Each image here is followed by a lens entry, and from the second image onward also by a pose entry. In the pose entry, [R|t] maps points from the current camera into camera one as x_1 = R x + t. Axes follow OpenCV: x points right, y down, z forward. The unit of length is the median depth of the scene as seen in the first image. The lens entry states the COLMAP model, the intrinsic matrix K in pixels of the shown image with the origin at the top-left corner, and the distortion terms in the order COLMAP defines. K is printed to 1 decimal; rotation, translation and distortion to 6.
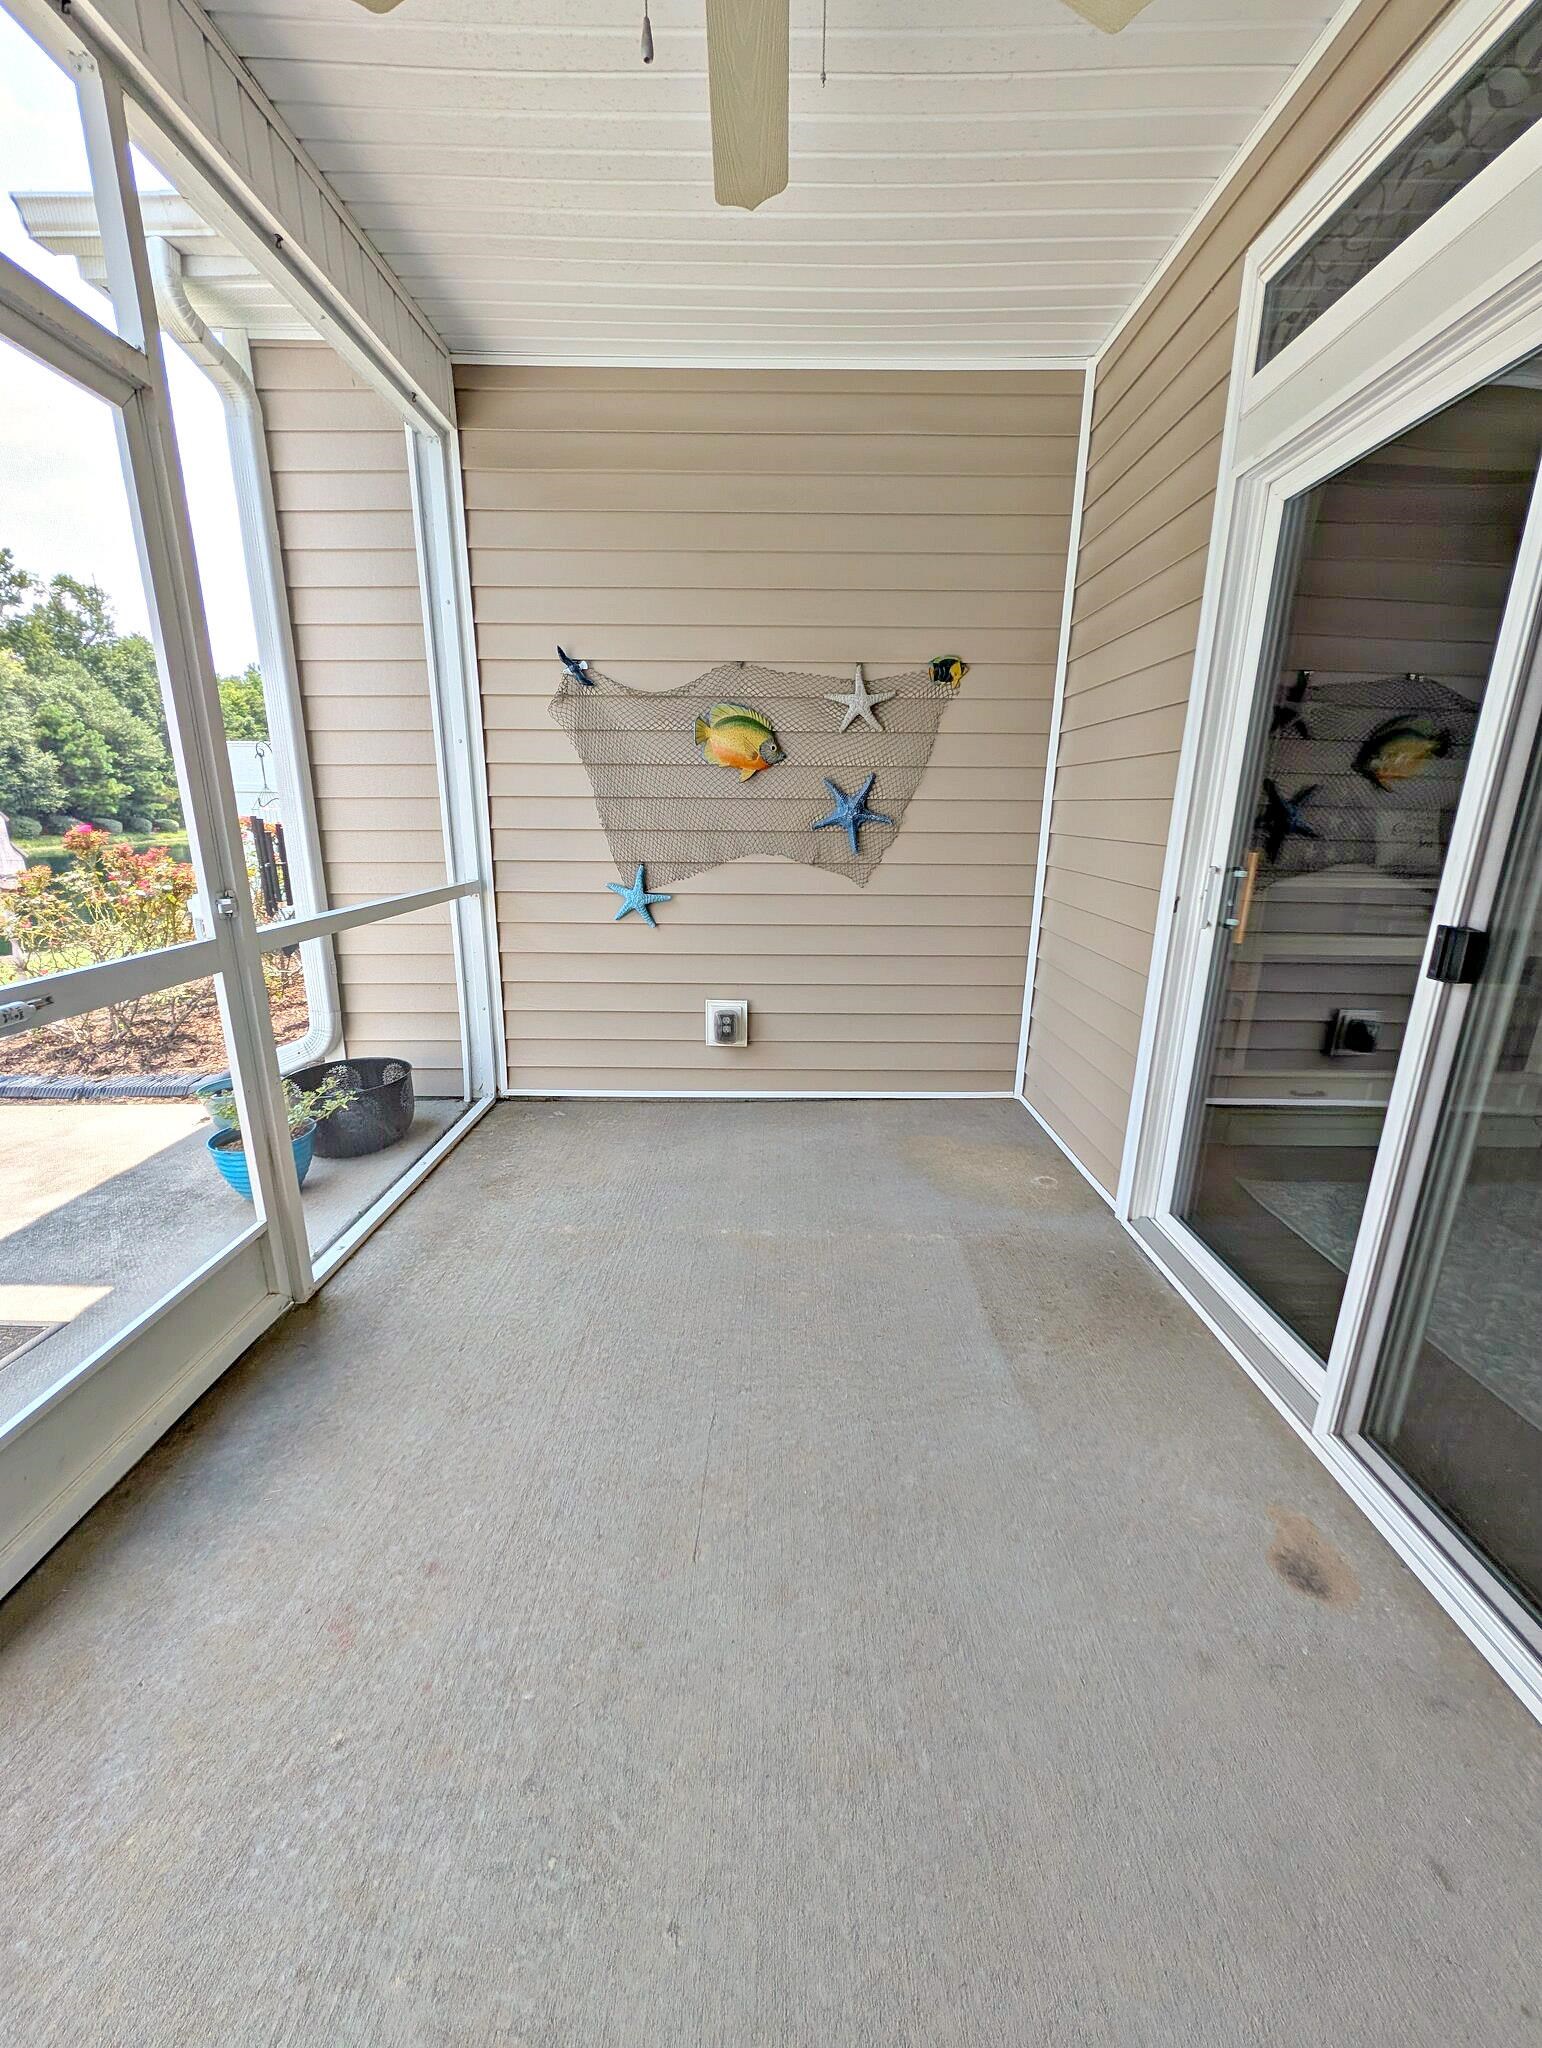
lens RADIAL K [[786.7, 0, 772.2], [0, 786.7, 1018.0], [0, 0, 1]] dist [0.001121, 0.000221]
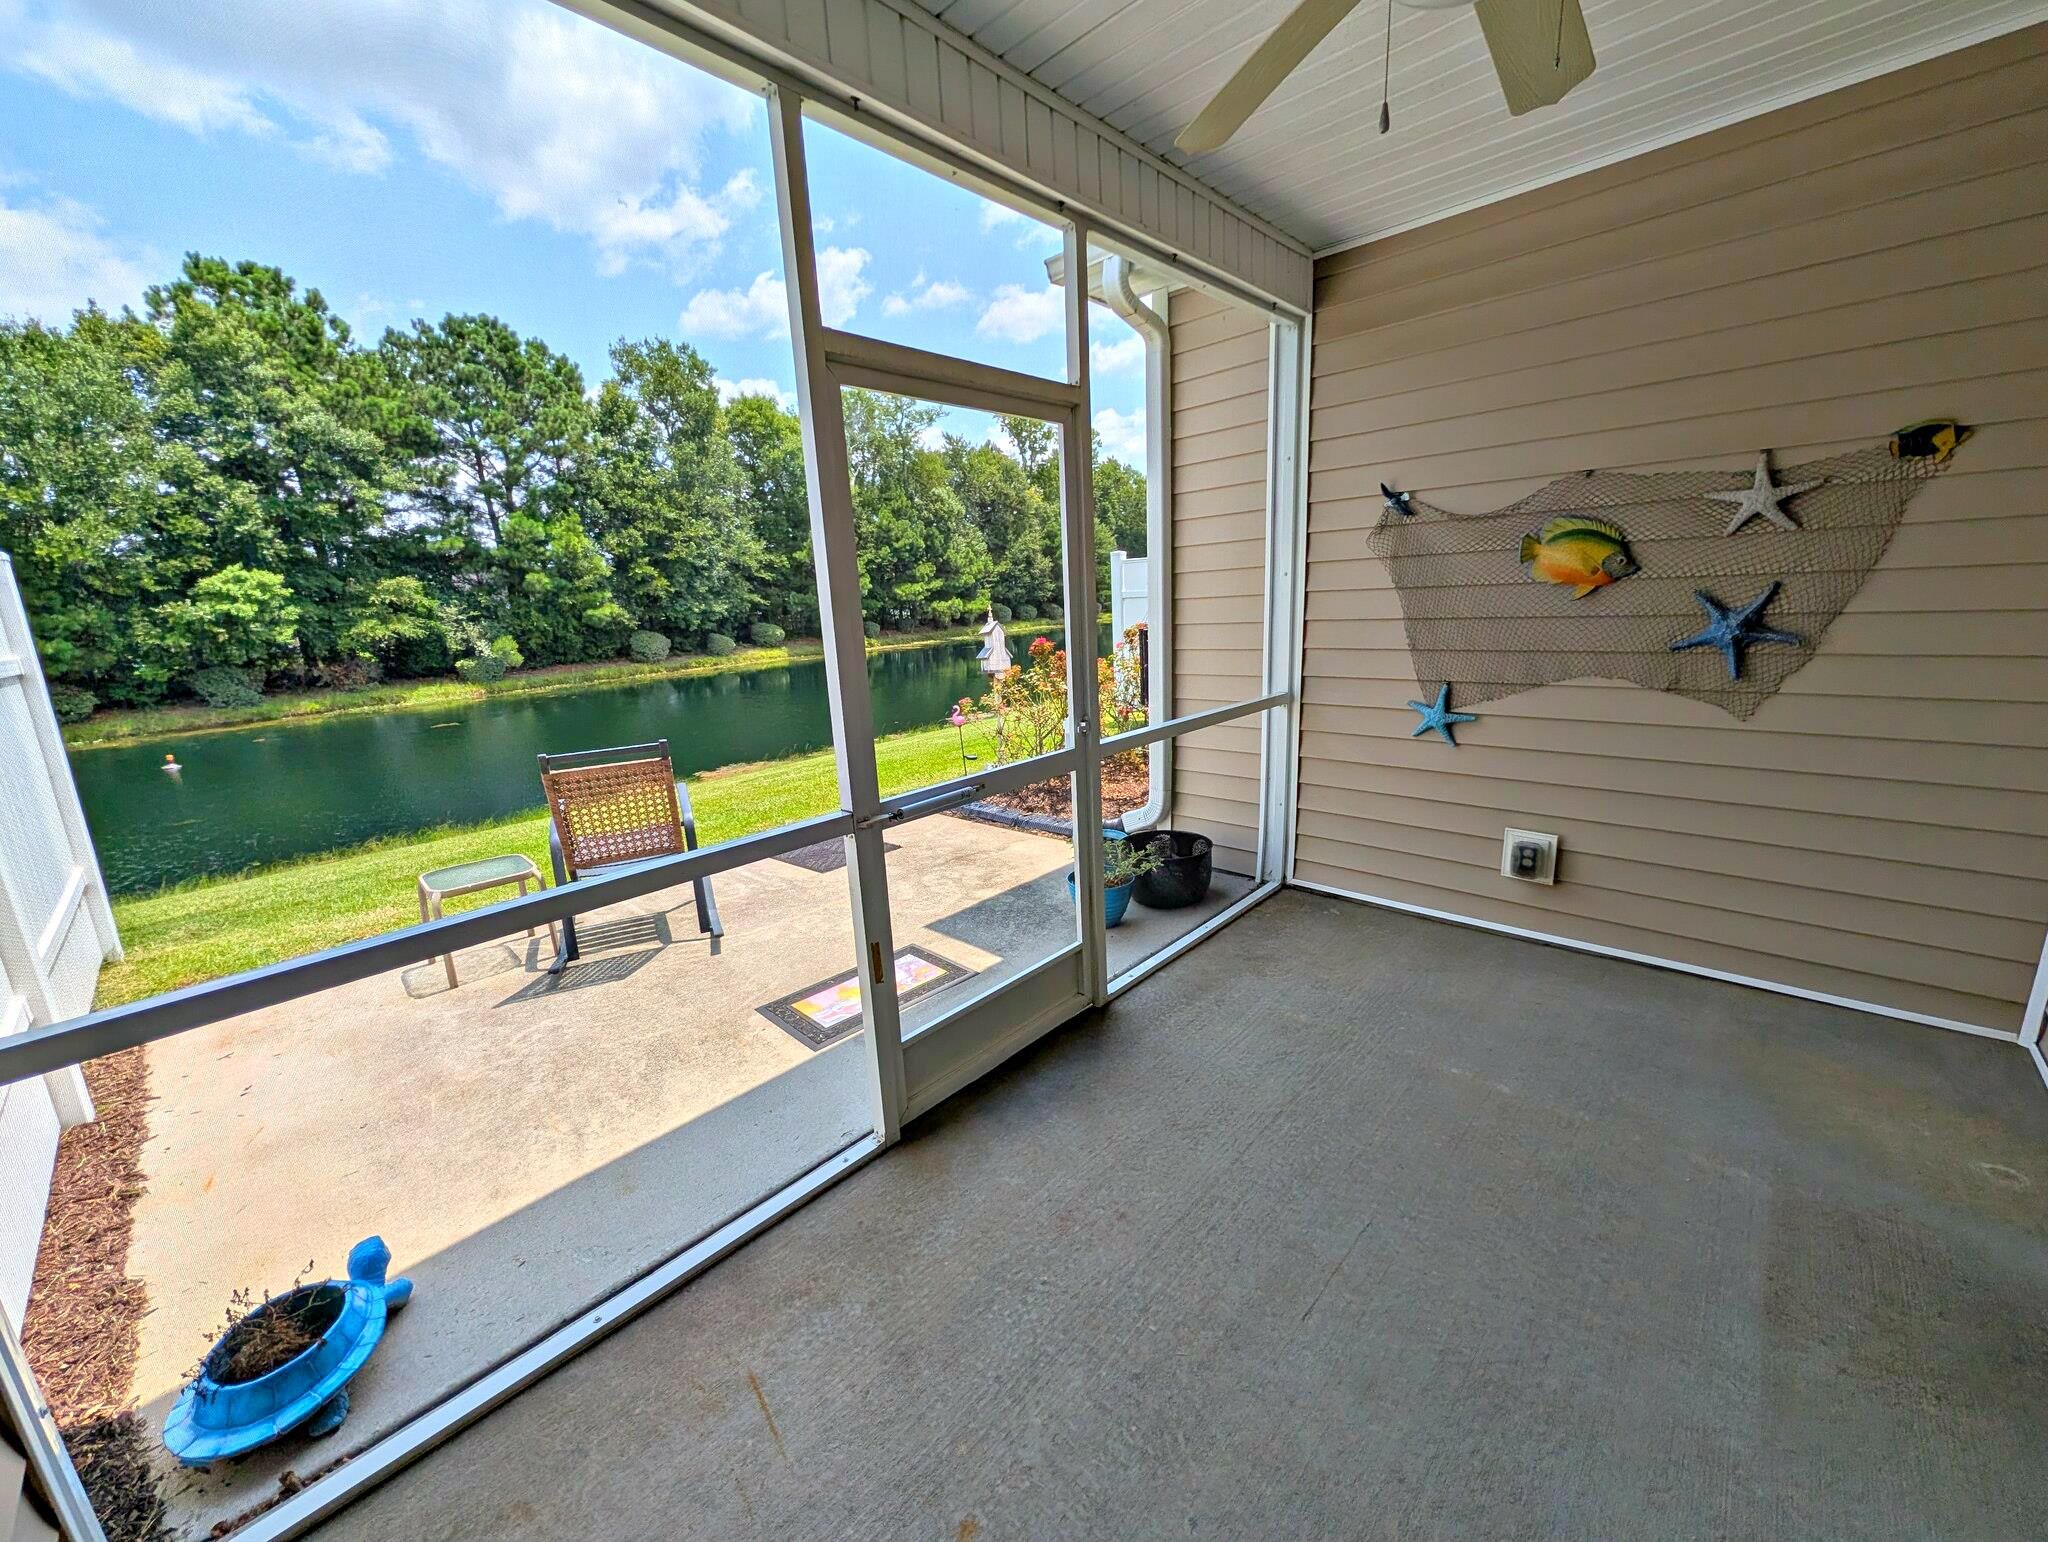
lens RADIAL K [[784.5, 0, 1022.6], [0, 784.5, 768.7], [0, 0, 1]] dist [0.000959, -0.000010]
pose [[0.728652, 0.107312, -0.676425, 0.126585], [-0.122660, 0.992127, 0.025266, -0.047489], [0.673811, 0.064561, 0.736078, -0.088027]]
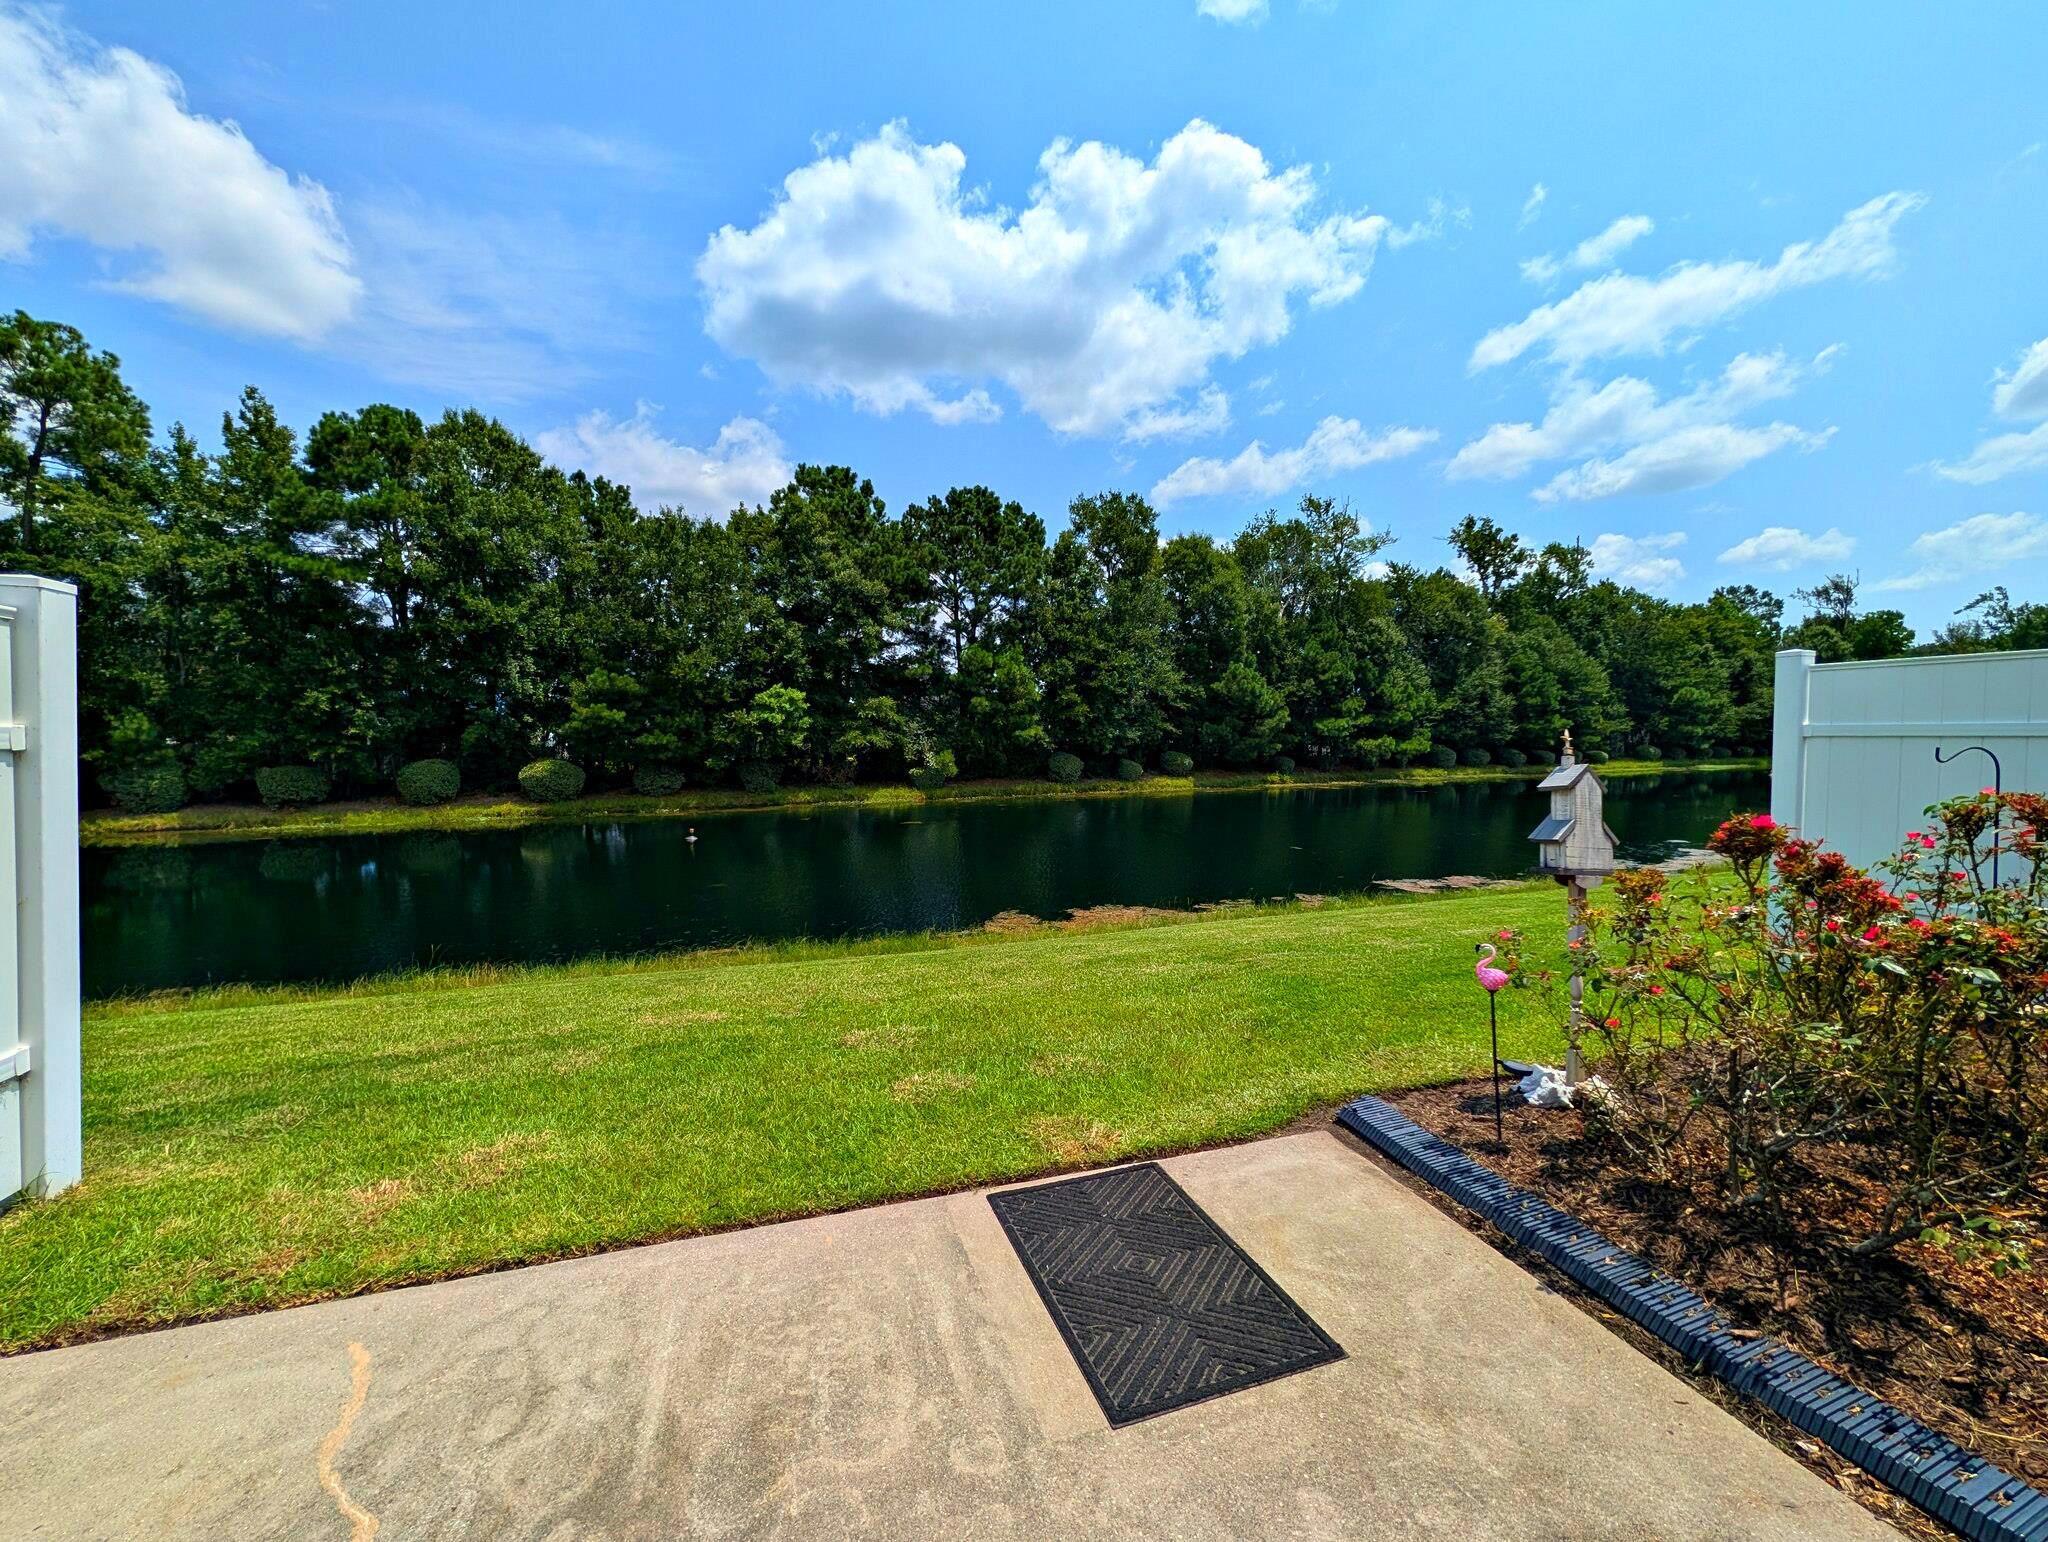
lens RADIAL K [[784.5, 0, 1022.6], [0, 784.5, 768.7], [0, 0, 1]] dist [0.000959, -0.000010]
pose [[0.302220, 0.030431, -0.952752, -0.611789], [-0.239840, 0.969764, -0.045104, -0.152991], [0.922573, 0.242139, 0.300380, 0.407100]]
